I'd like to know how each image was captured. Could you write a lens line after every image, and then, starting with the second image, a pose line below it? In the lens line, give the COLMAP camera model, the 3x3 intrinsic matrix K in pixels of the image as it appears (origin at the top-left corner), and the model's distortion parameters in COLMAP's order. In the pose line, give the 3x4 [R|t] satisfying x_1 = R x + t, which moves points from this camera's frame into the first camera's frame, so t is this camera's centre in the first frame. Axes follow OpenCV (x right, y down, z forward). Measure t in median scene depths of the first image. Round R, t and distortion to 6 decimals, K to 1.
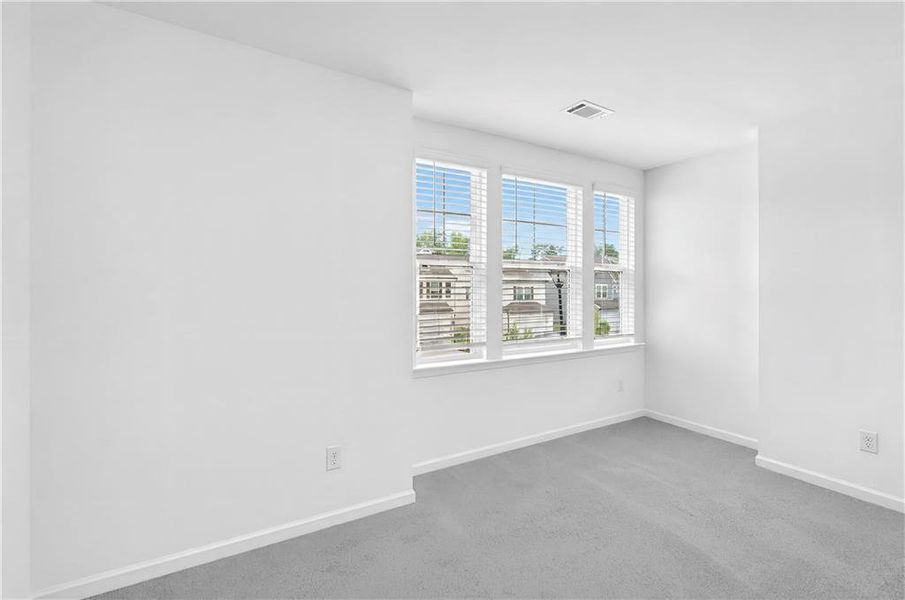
lens RADIAL K [[397.6, 0, 452.5], [0, 397.6, 300.0], [0, 0, 1]] dist [-0.002142, 0.001066]
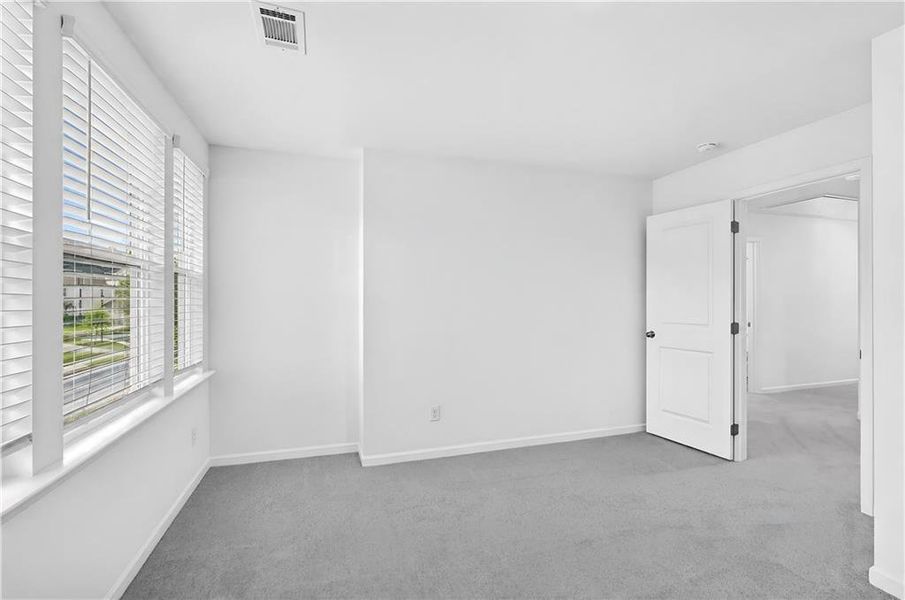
lens RADIAL K [[397.6, 0, 452.5], [0, 397.6, 300.0], [0, 0, 1]] dist [-0.002142, 0.001066]
pose [[0.225327, 0.000736, 0.974283, -0.202526], [0.022934, 0.999719, -0.006059, -0.015111], [-0.974013, 0.023709, 0.225247, 0.499651]]
